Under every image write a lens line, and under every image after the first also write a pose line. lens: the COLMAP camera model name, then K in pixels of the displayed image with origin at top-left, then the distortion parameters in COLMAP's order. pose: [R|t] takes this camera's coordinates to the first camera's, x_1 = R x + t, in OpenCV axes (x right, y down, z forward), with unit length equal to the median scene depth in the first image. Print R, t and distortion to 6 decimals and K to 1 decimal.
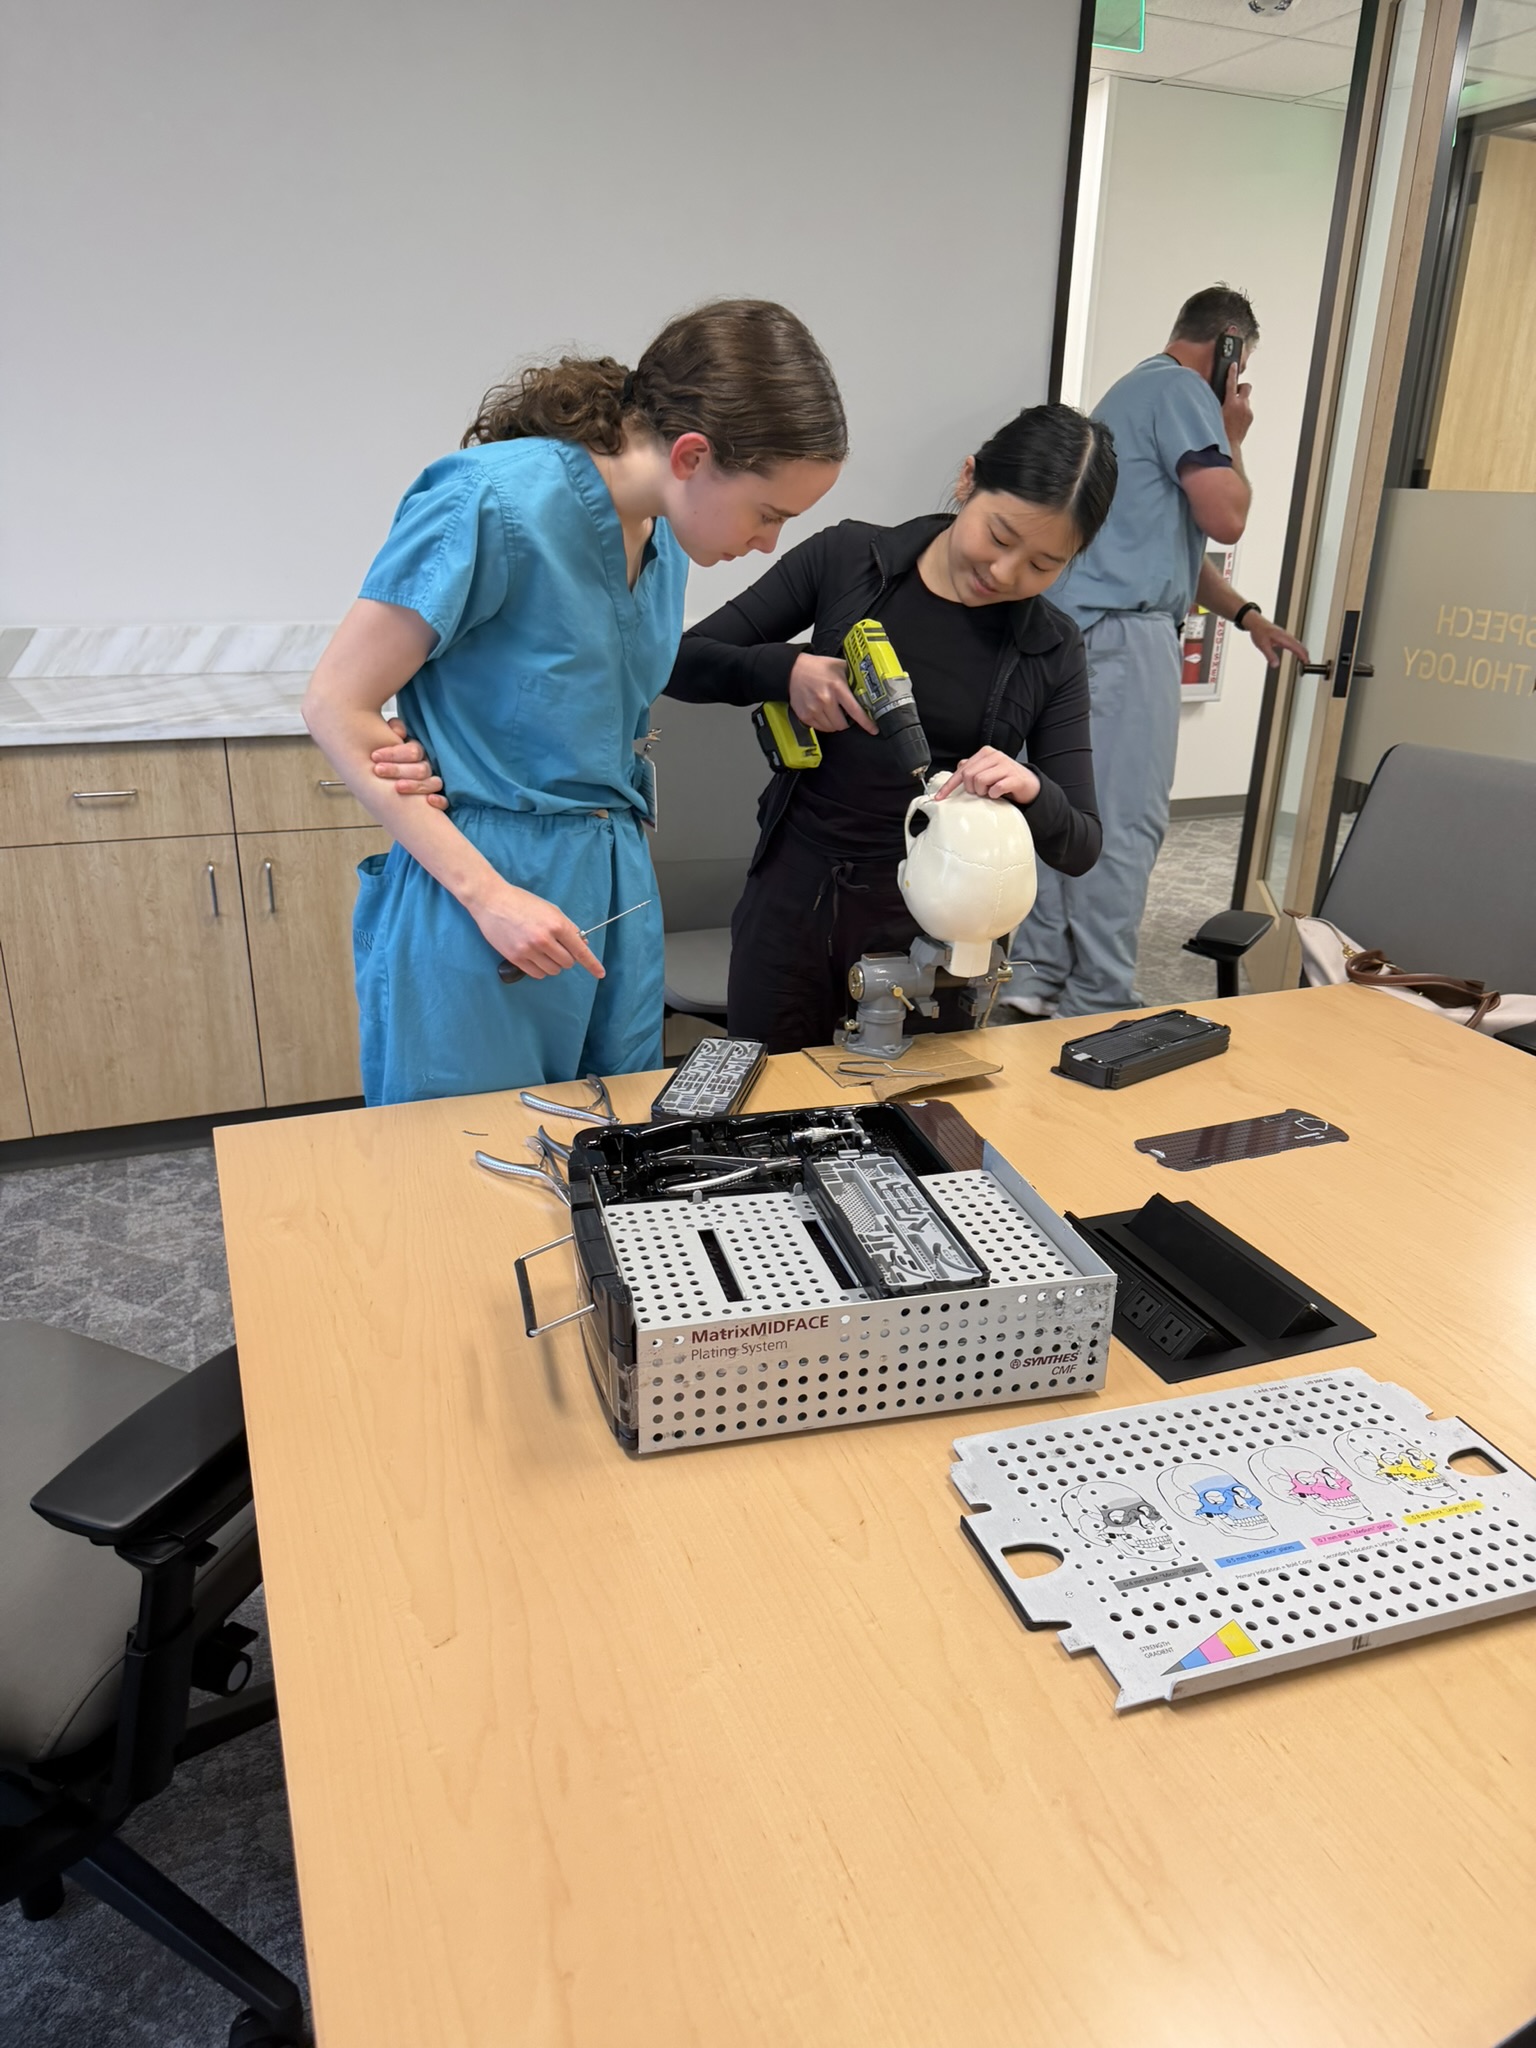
lens RADIAL K [[1439.6, 0, 753.9], [0, 1439.6, 1006.7], [0, 0, 1]] dist [0.043925, -0.058080]
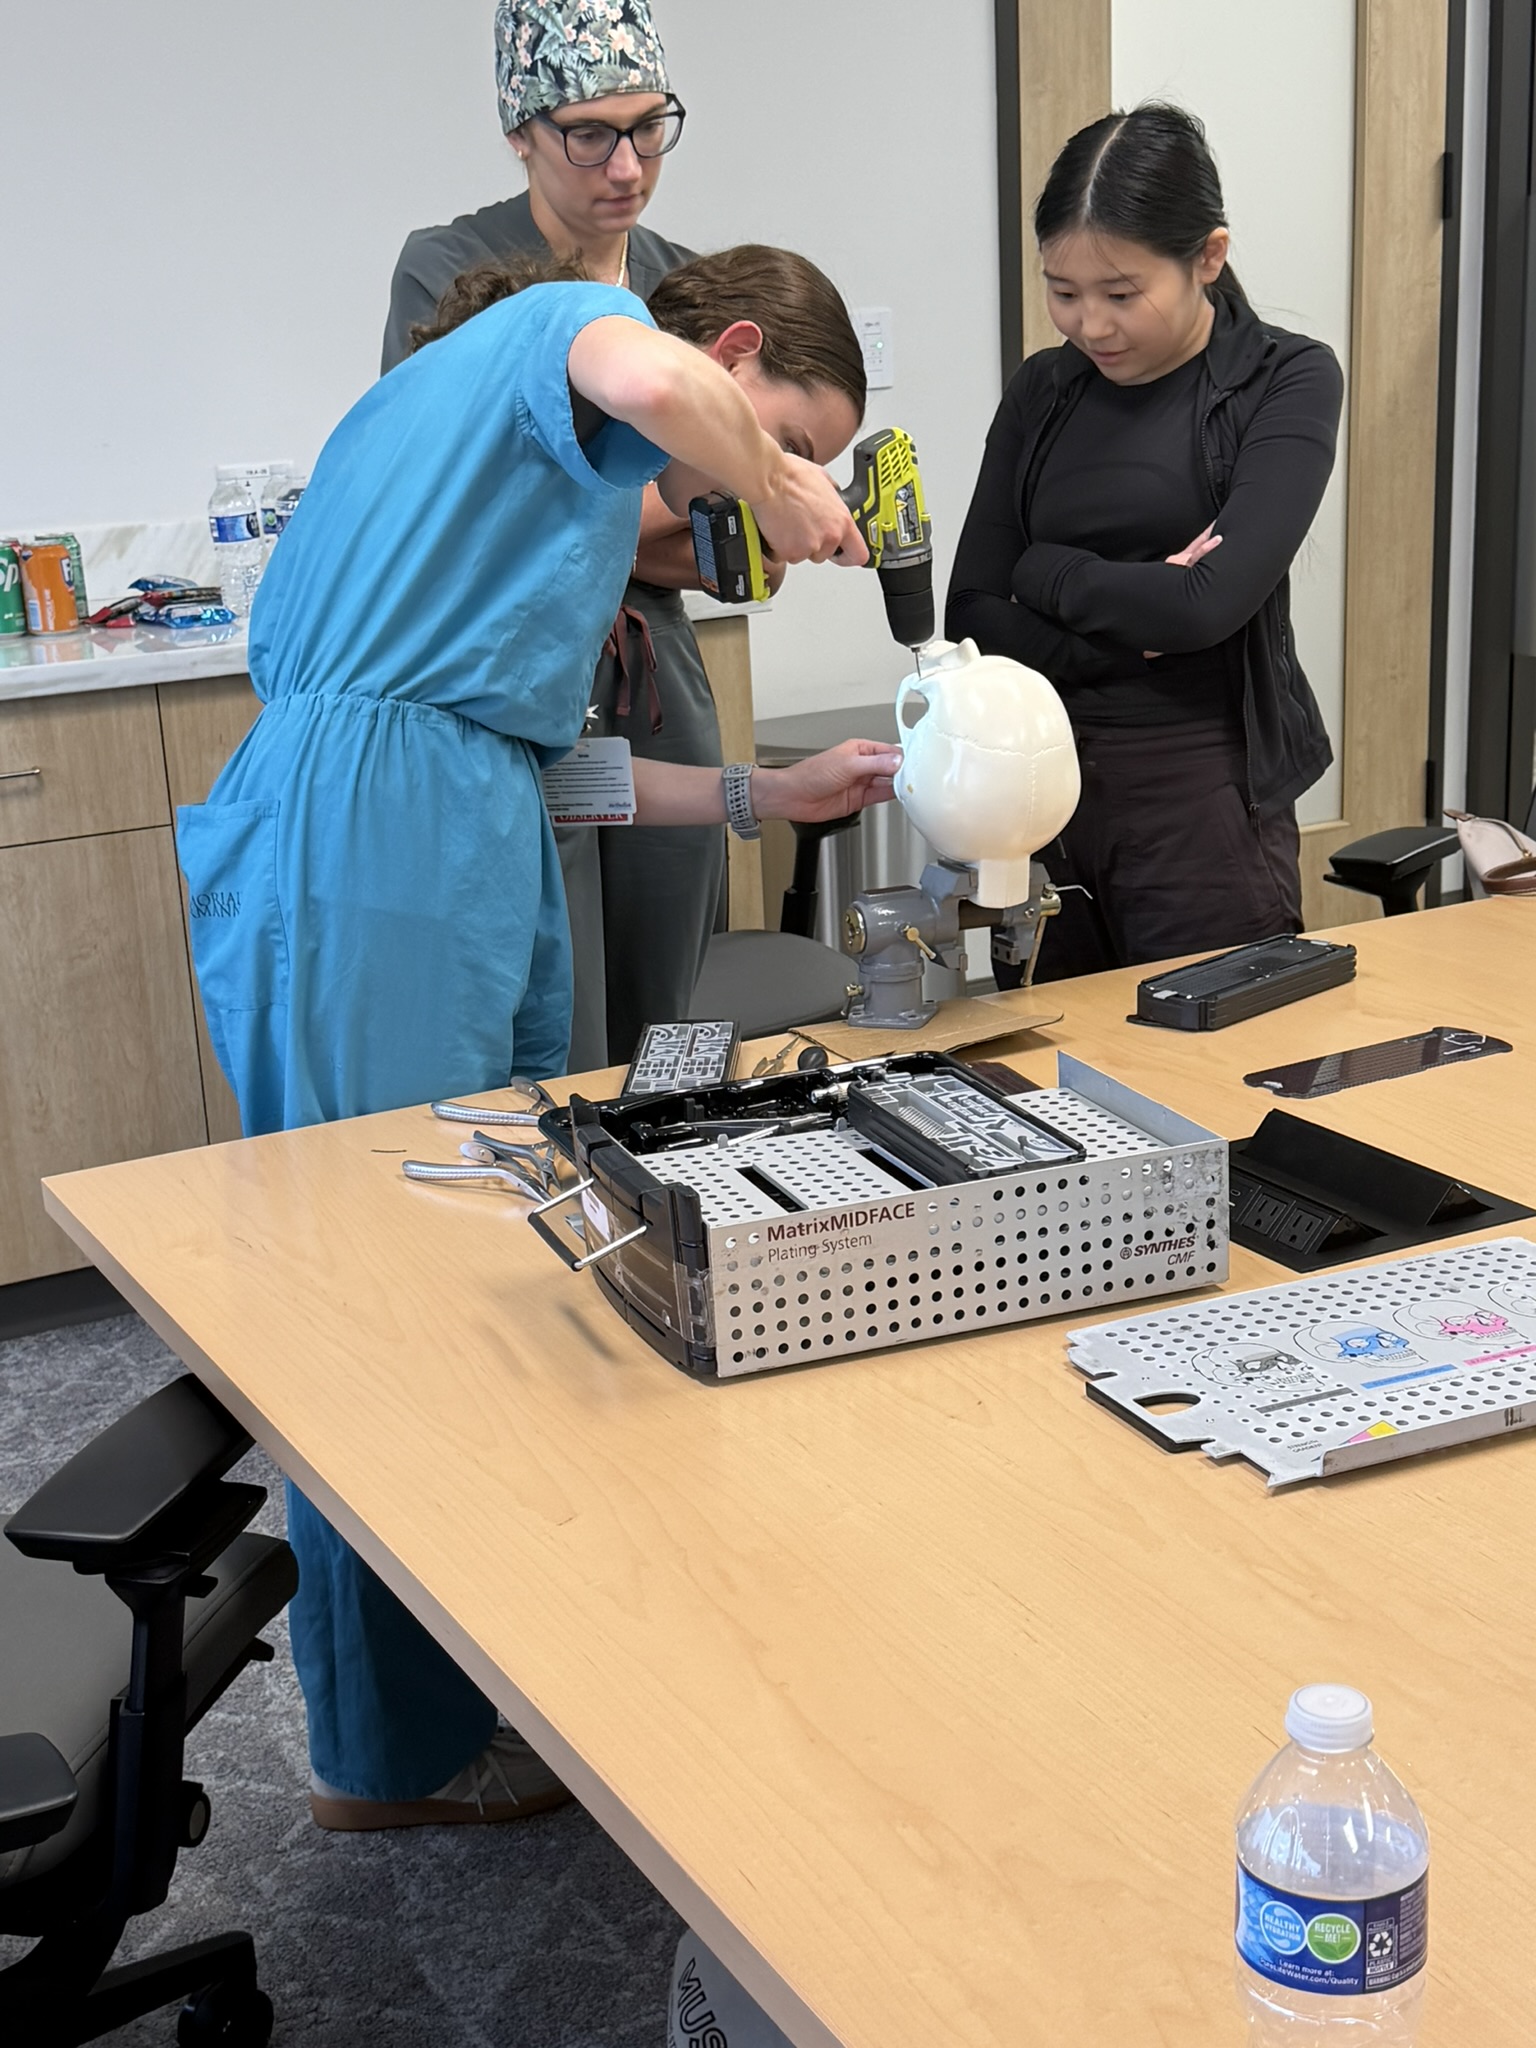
lens RADIAL K [[2774.5, 0, 739.4], [0, 2774.5, 1095.2], [0, 0, 1]] dist [0.120875, 0.000000]
pose [[0.992057, -0.098511, 0.078217, -0.170174], [0.102383, 0.993628, -0.047135, 0.203467], [-0.073075, 0.054769, 0.995821, -0.654011]]
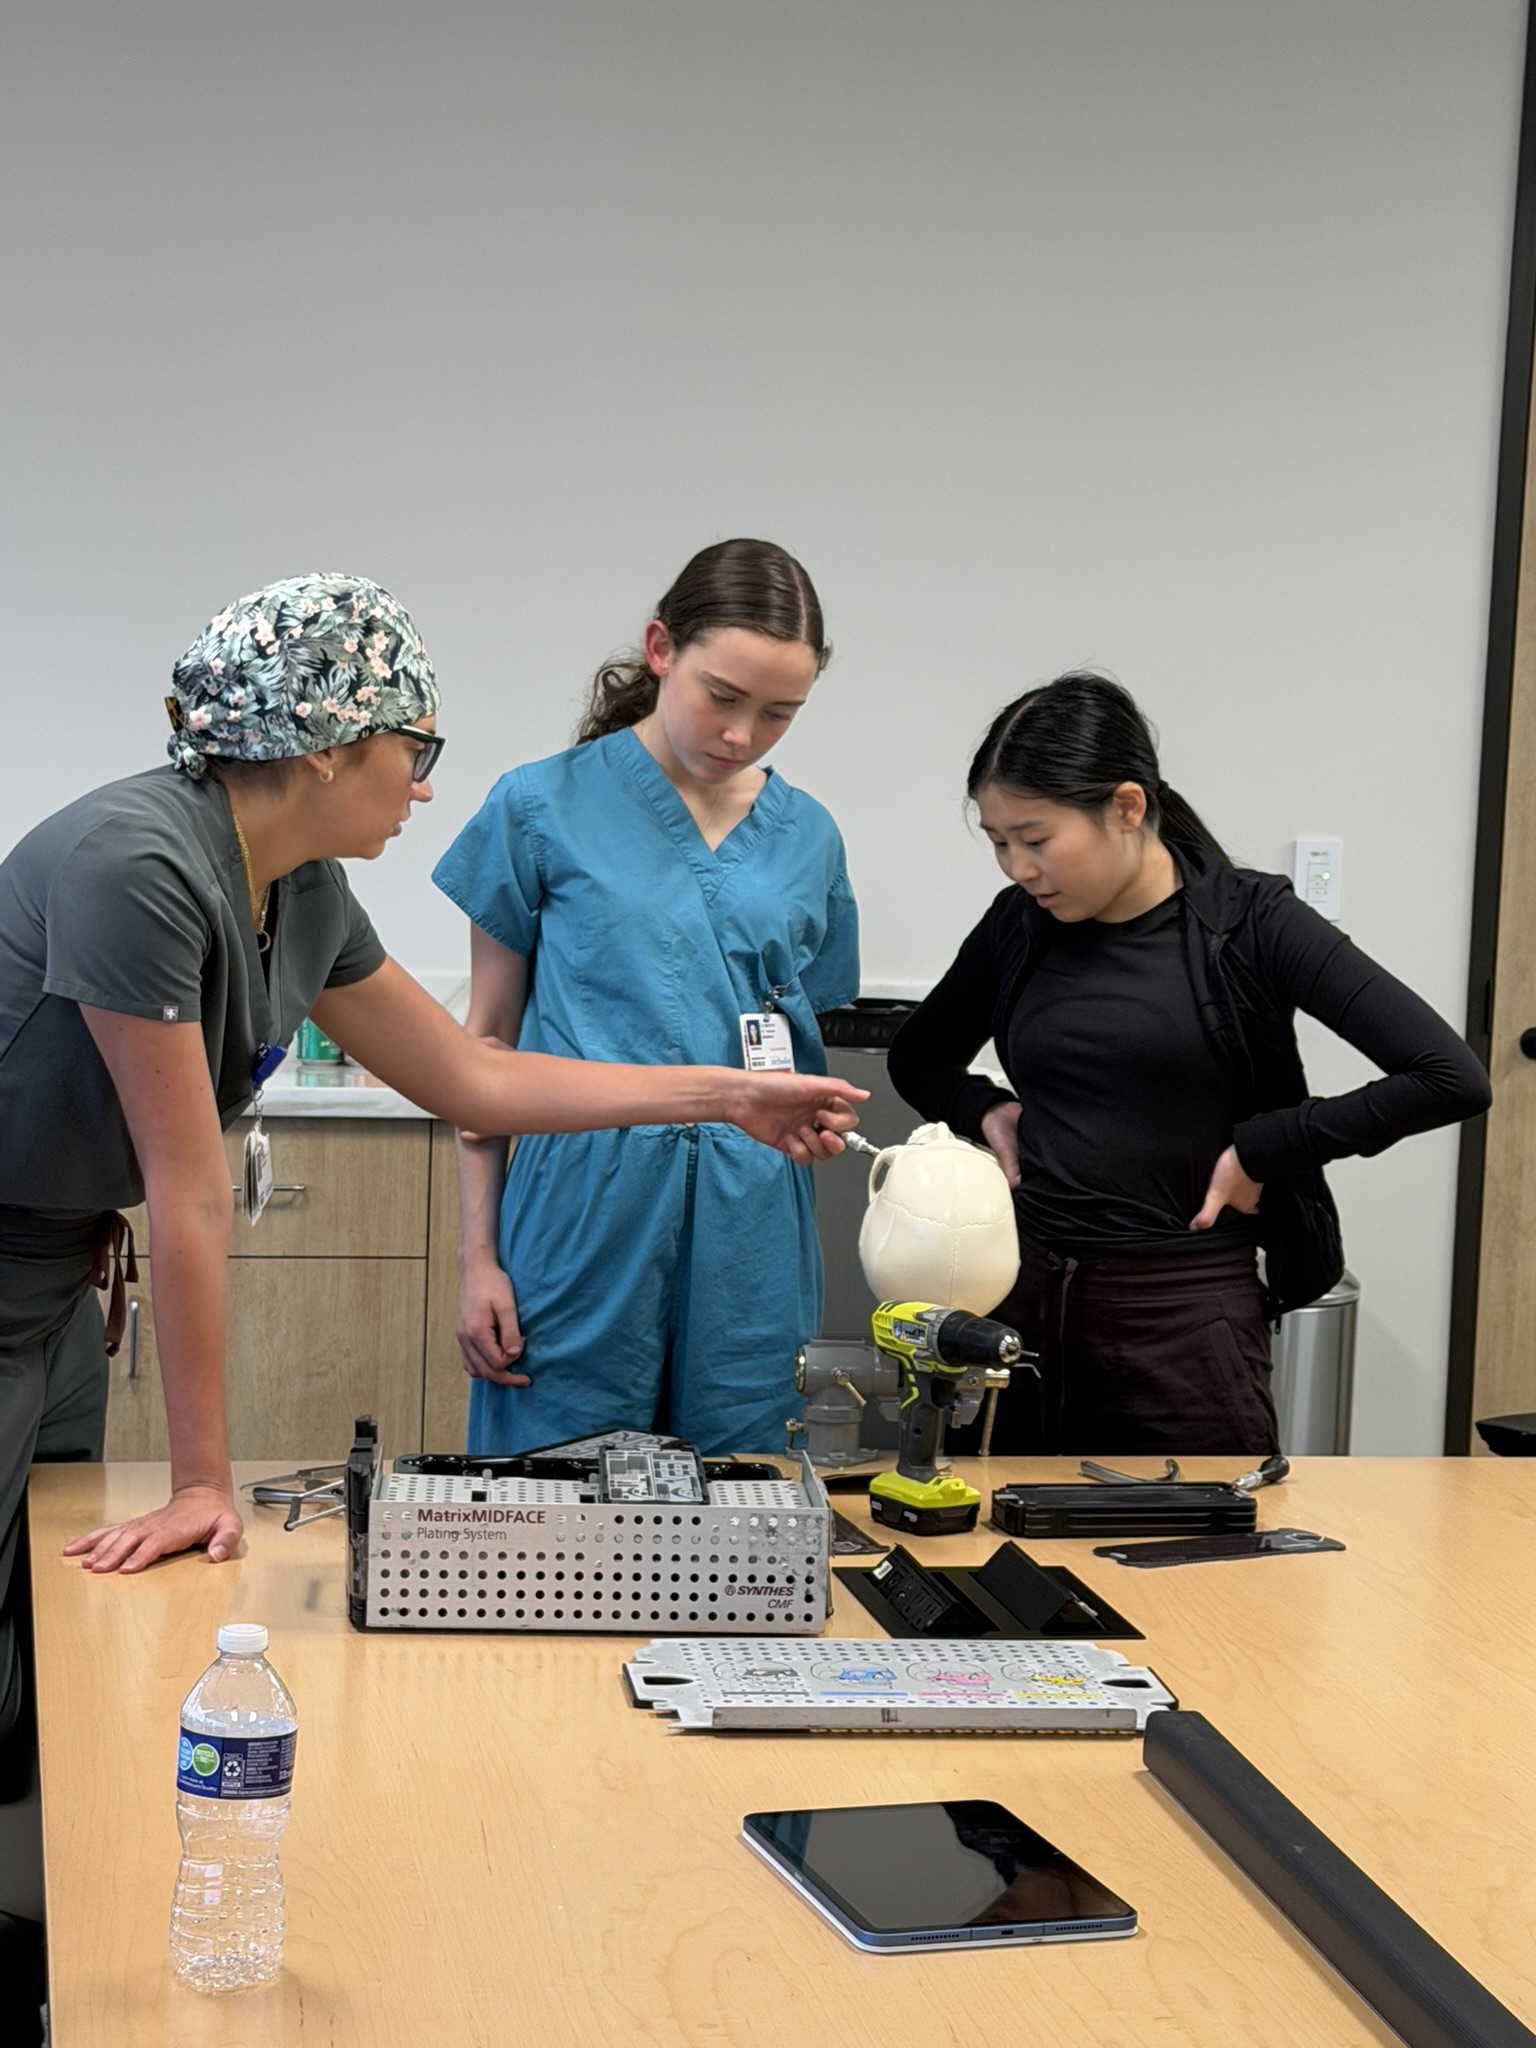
lens RADIAL K [[3887.6, 0, 770.8], [0, 3887.6, 1019.3], [0, 0, 1]] dist [0.006599, 0.000000]
pose [[0.983640, 0.029153, -0.177772, 0.688453], [-0.075640, 0.962454, -0.260693, 0.571868], [0.163498, 0.269875, 0.948913, -1.764096]]
